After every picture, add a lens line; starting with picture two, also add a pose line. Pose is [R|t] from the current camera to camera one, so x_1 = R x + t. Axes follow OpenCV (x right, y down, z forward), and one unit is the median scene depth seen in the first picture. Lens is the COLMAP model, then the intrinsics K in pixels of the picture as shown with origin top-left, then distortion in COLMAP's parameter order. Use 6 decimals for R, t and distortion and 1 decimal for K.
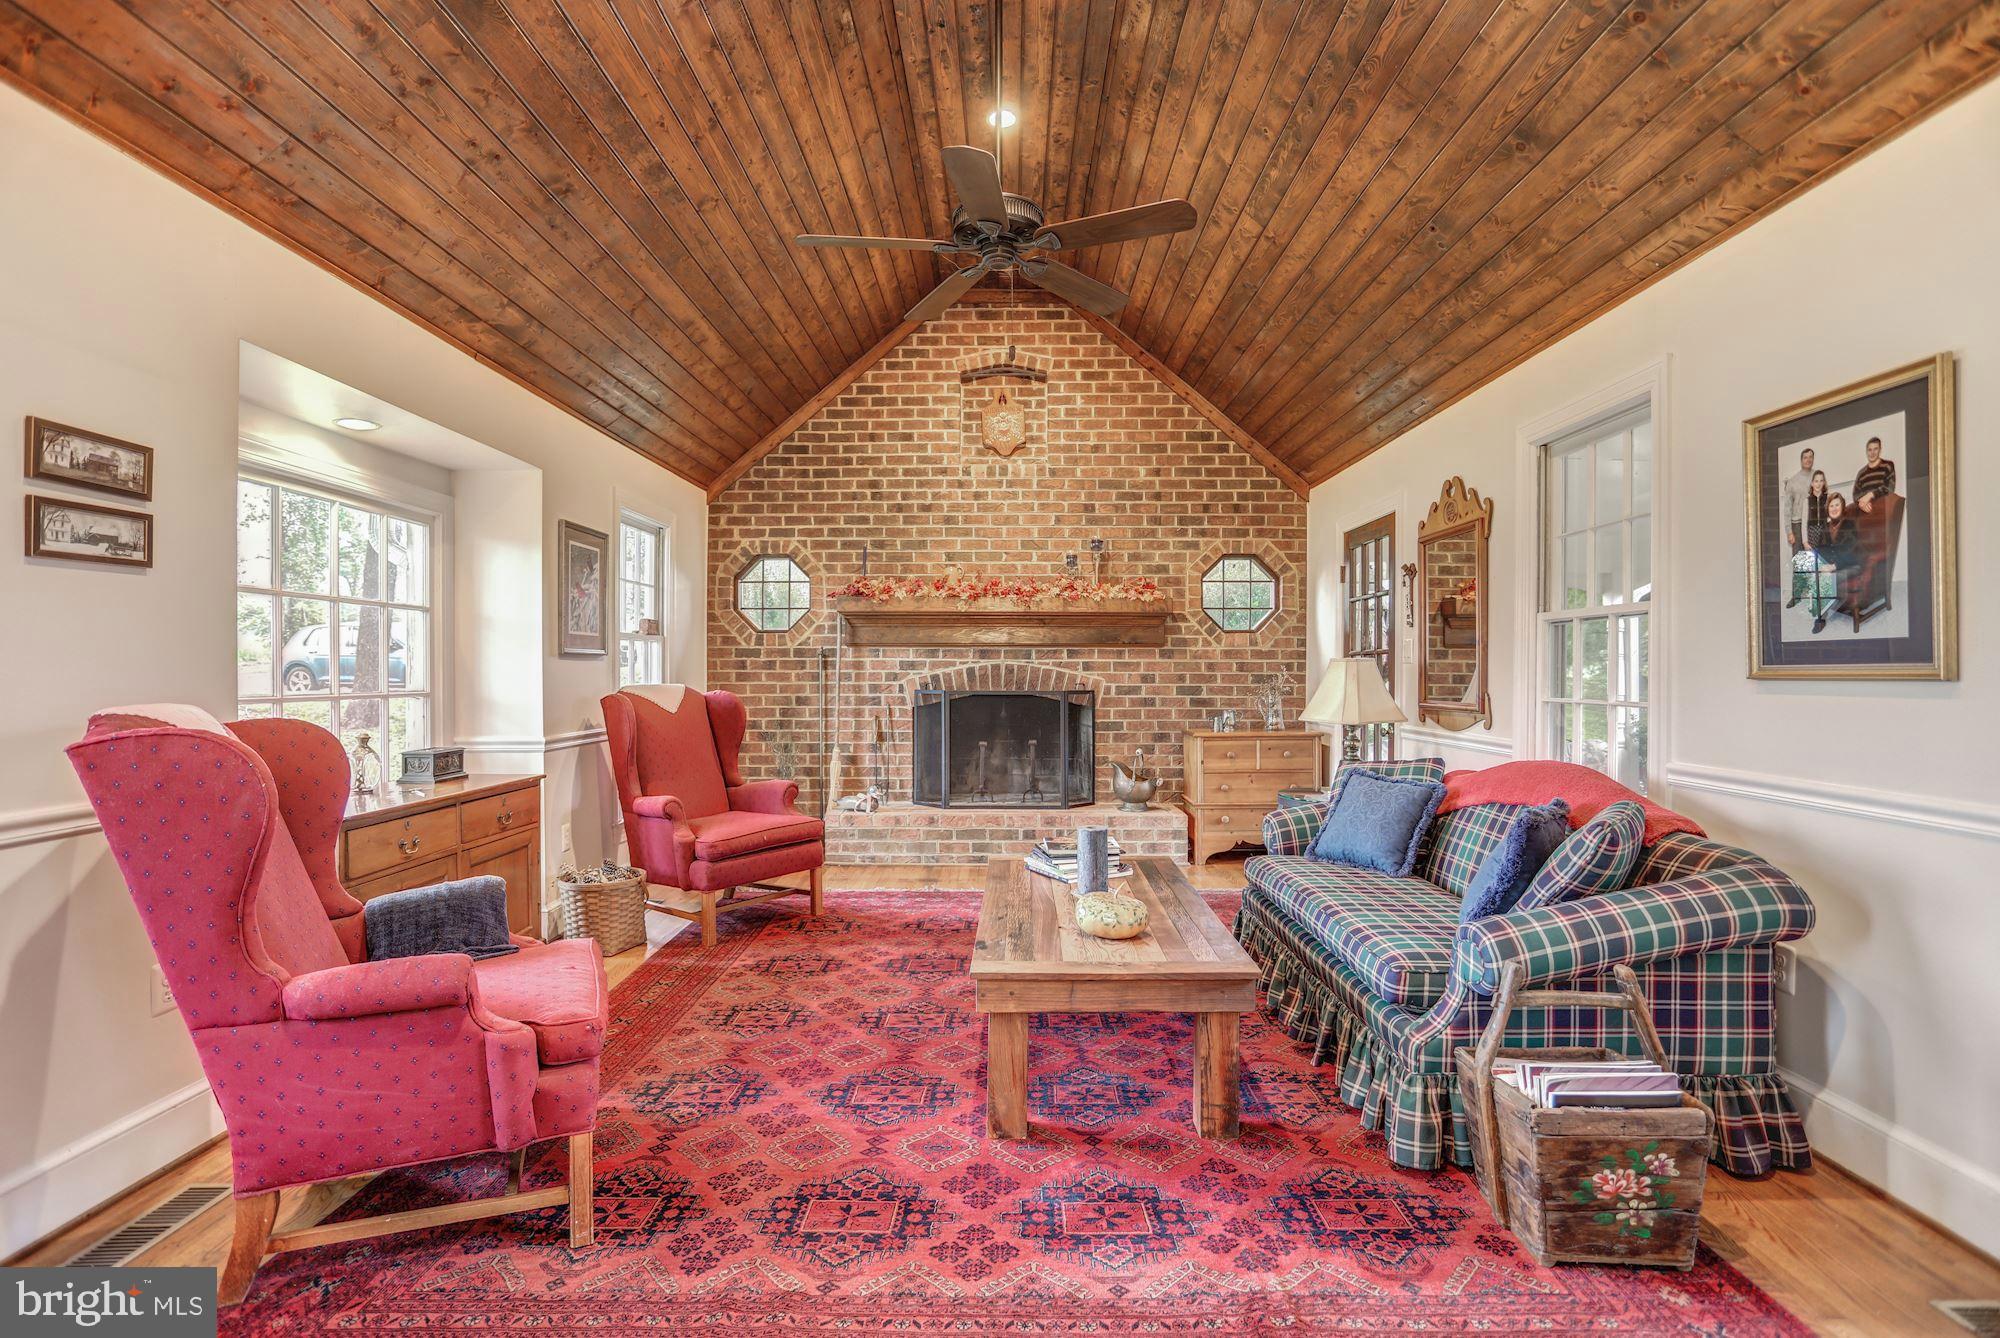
lens RADIAL K [[969.0, 0, 1001.5], [0, 969.0, 664.6], [0, 0, 1]] dist [-0.023293, -0.000057]
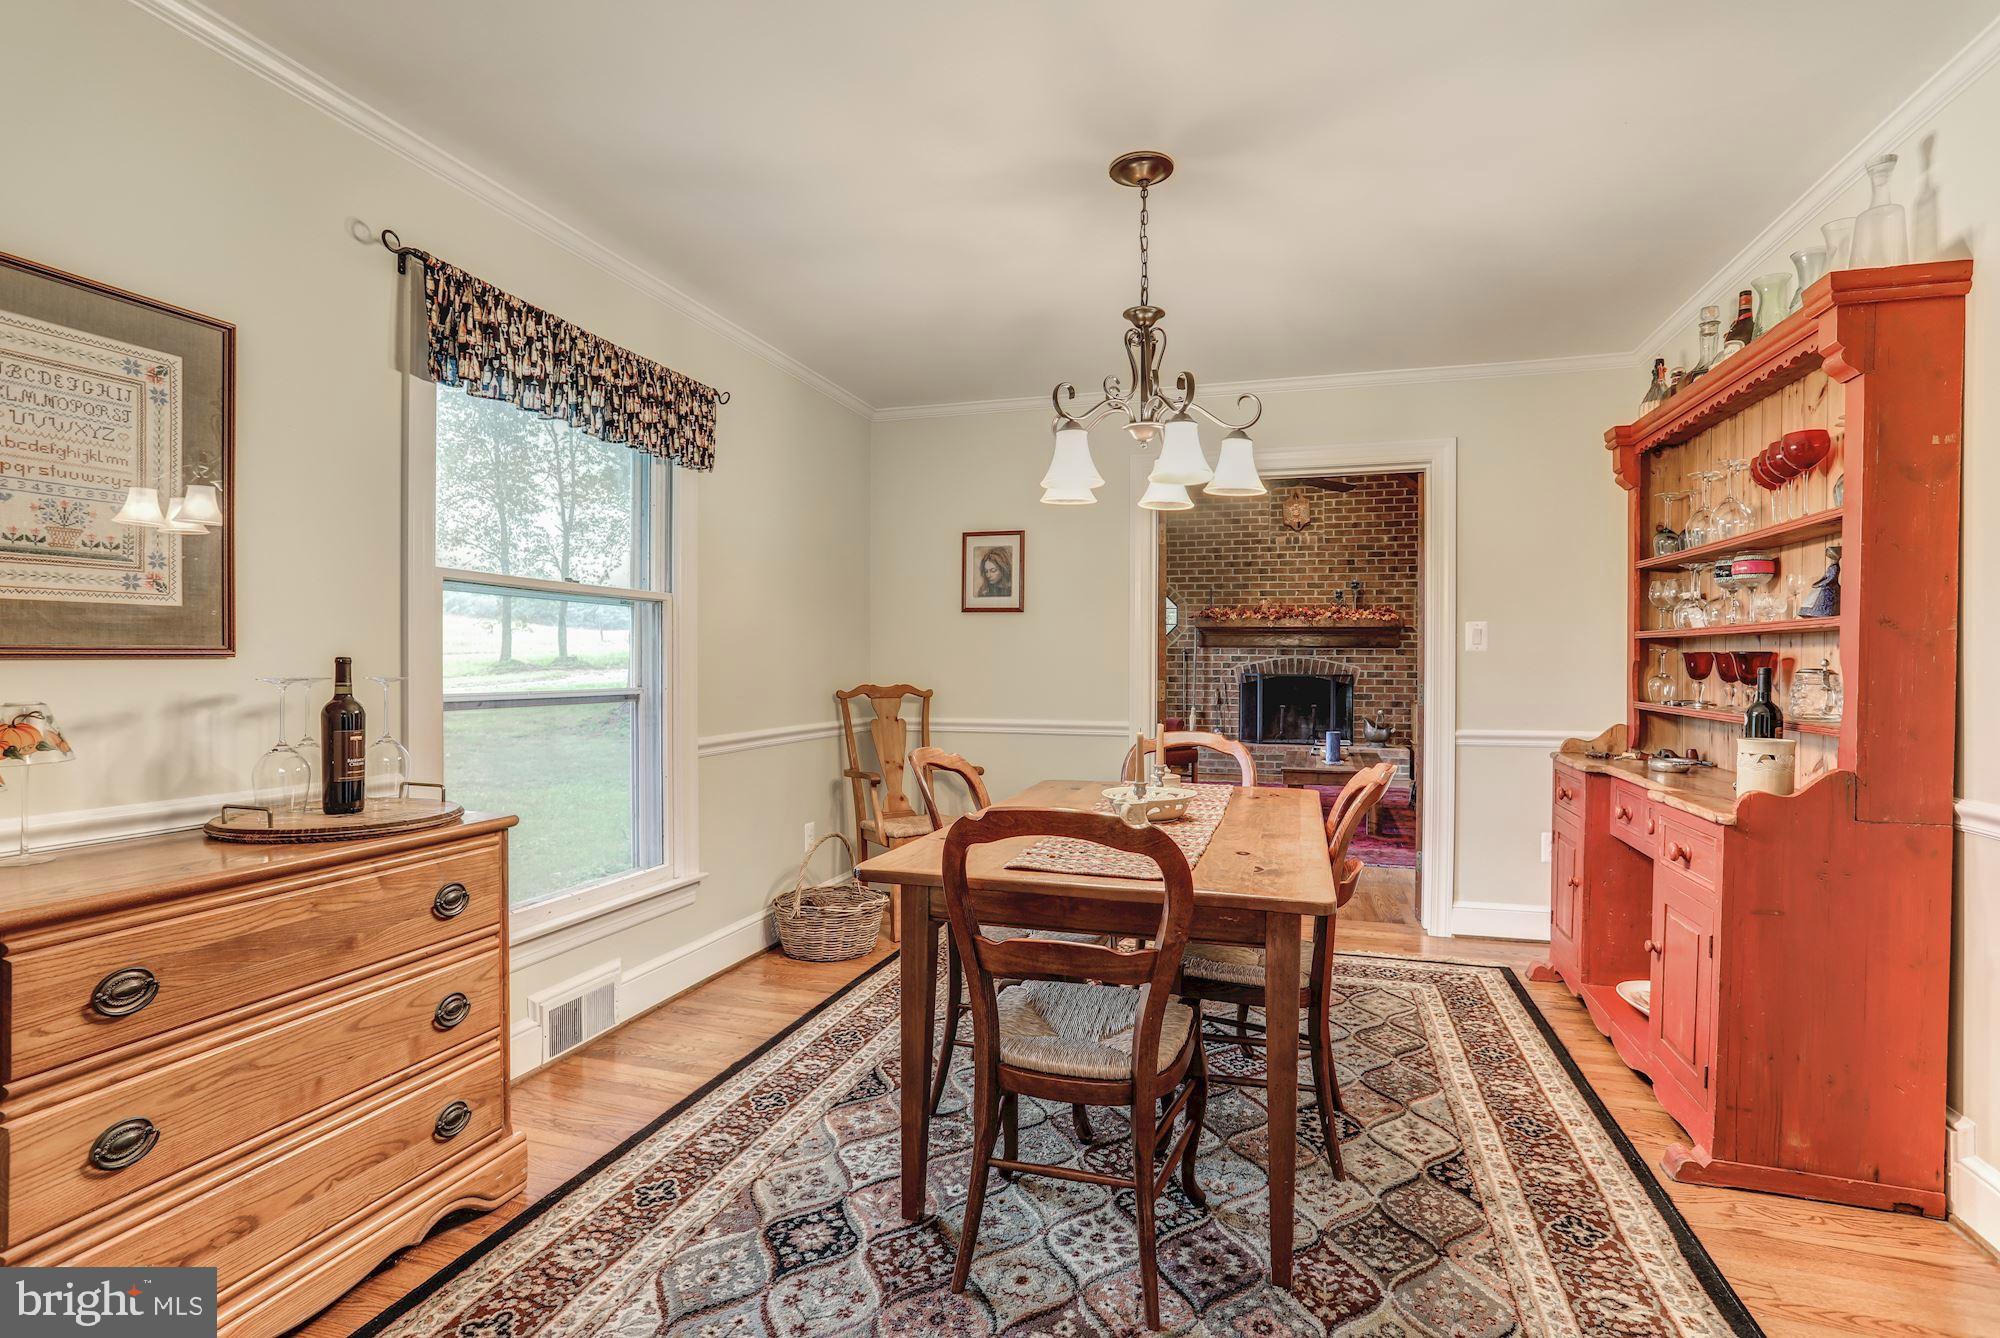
lens RADIAL K [[969.0, 0, 1033.6], [0, 969.0, 658.4], [0, 0, 1]] dist [-0.023293, -0.000057]
pose [[0.964195, 0.004784, -0.265153, 0.008330], [-0.004610, 0.999989, 0.001279, -0.000244], [0.265156, -0.000011, 0.964206, -0.700054]]
